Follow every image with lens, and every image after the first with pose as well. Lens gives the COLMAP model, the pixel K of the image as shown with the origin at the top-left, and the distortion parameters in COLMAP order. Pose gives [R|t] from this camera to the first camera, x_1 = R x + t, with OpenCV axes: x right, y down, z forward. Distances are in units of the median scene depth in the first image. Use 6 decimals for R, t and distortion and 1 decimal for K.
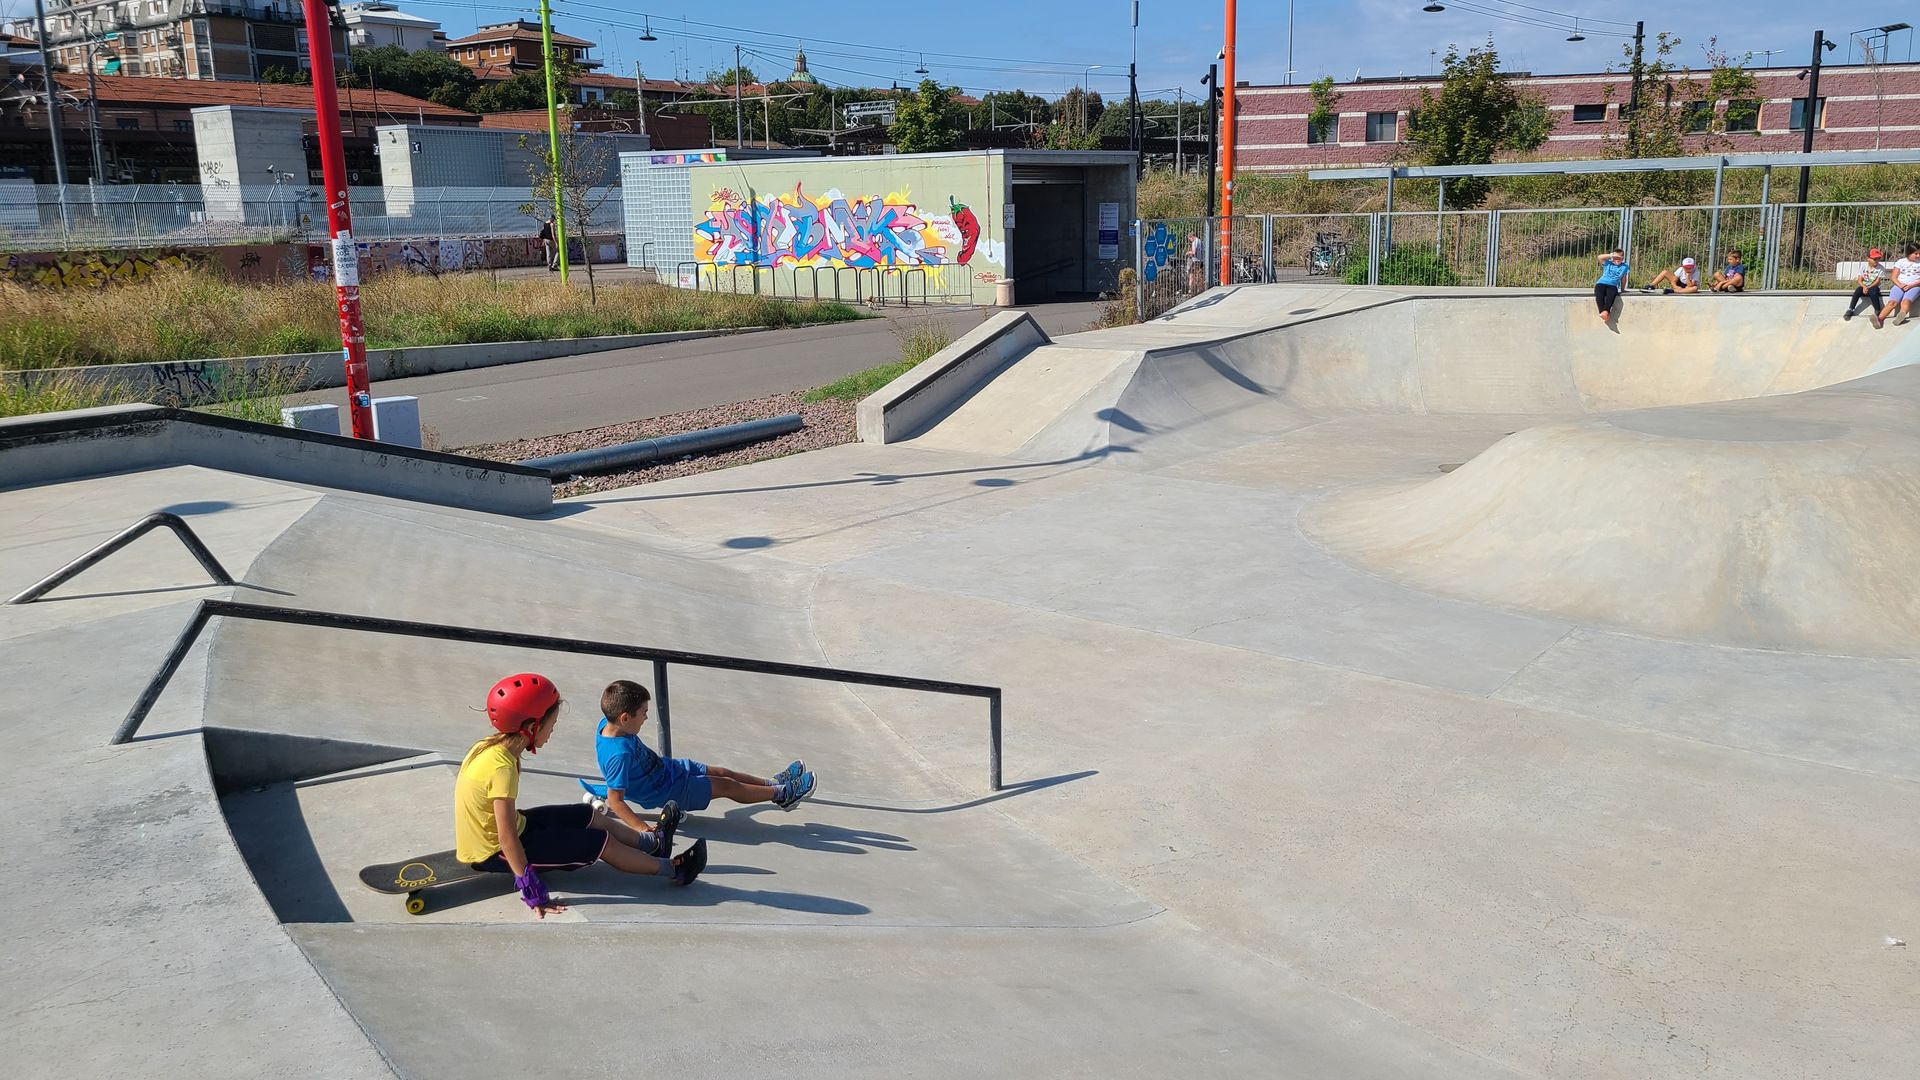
lens RADIAL K [[1428.4, 0, 979.8], [0, 1428.4, 487.1], [0, 0, 1]] dist [0.064764, -0.047443]
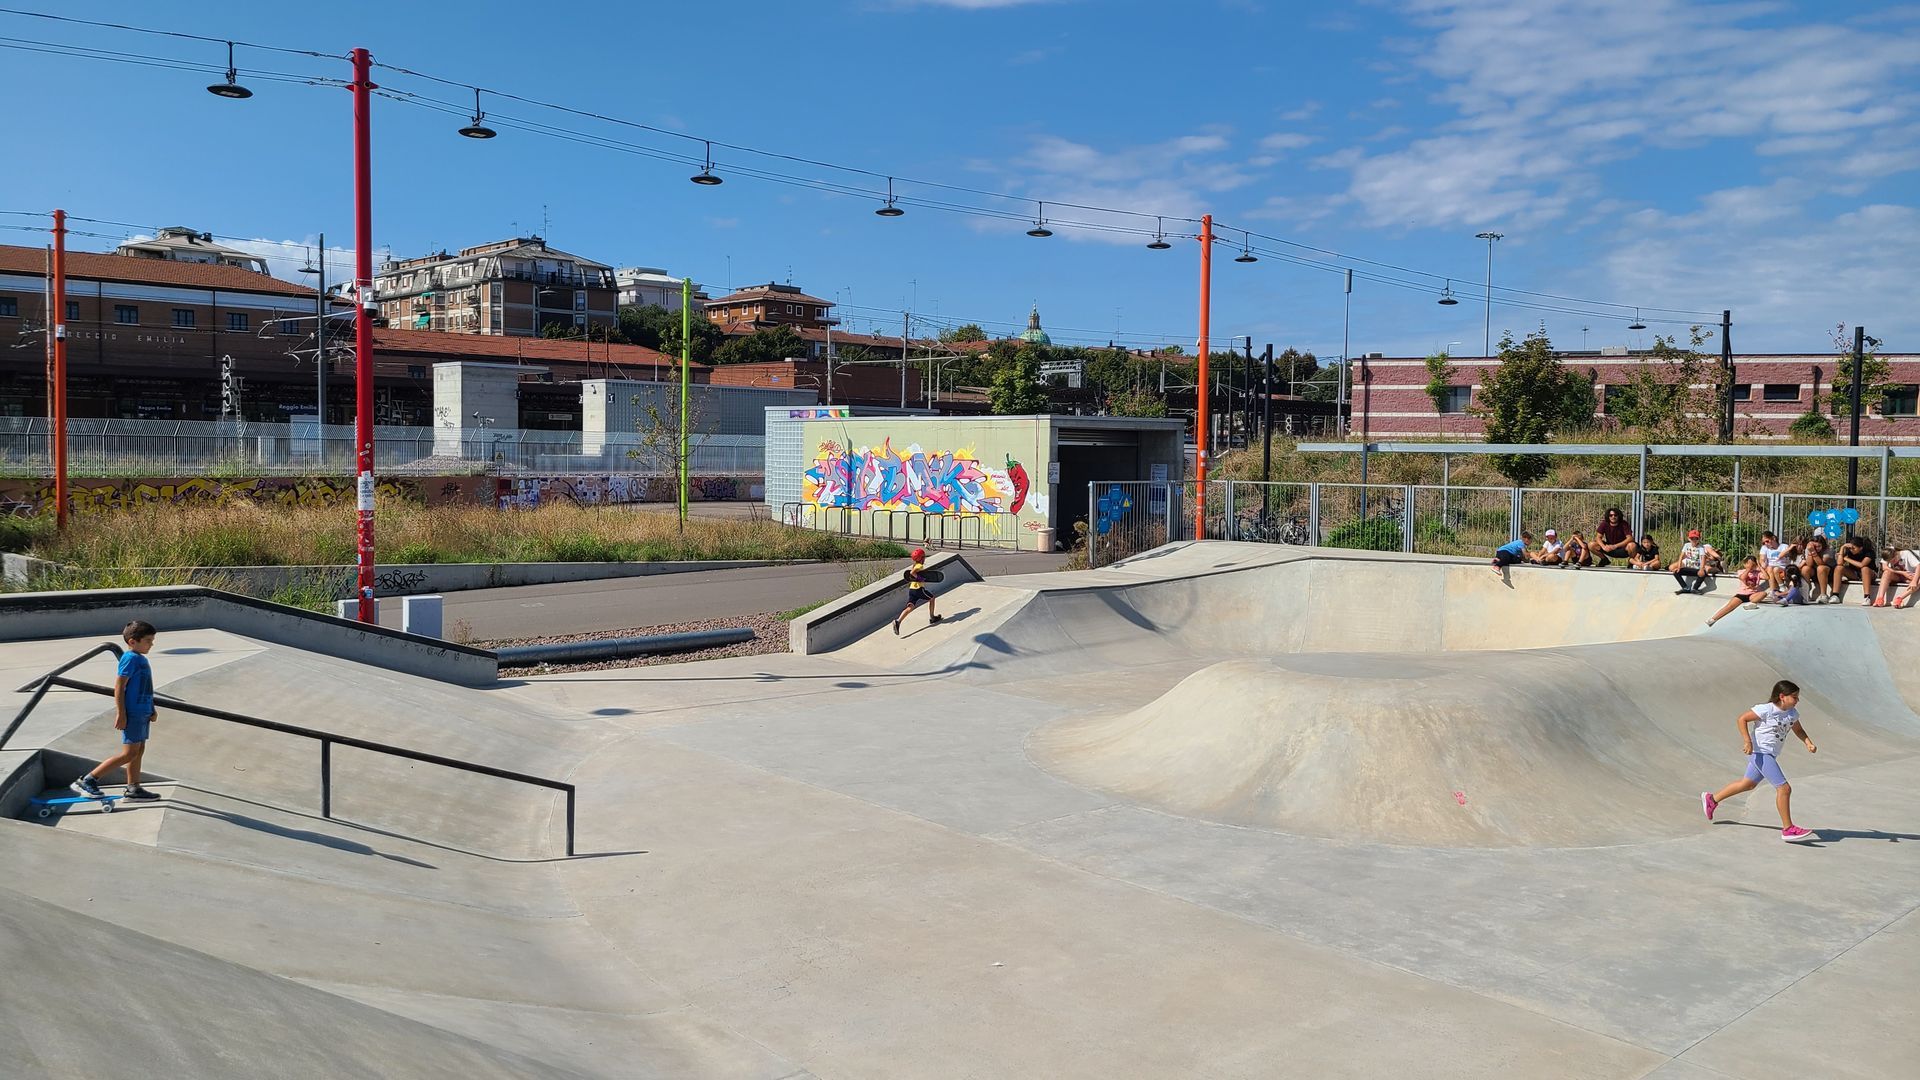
lens RADIAL K [[1428.4, 0, 955.4], [0, 1428.4, 505.3], [0, 0, 1]] dist [0.064764, -0.047443]
pose [[0.983318, 0.038442, -0.177788, 0.232405], [-0.066041, 0.986167, -0.152030, 0.018332], [0.169484, 0.161235, 0.972254, -0.158547]]
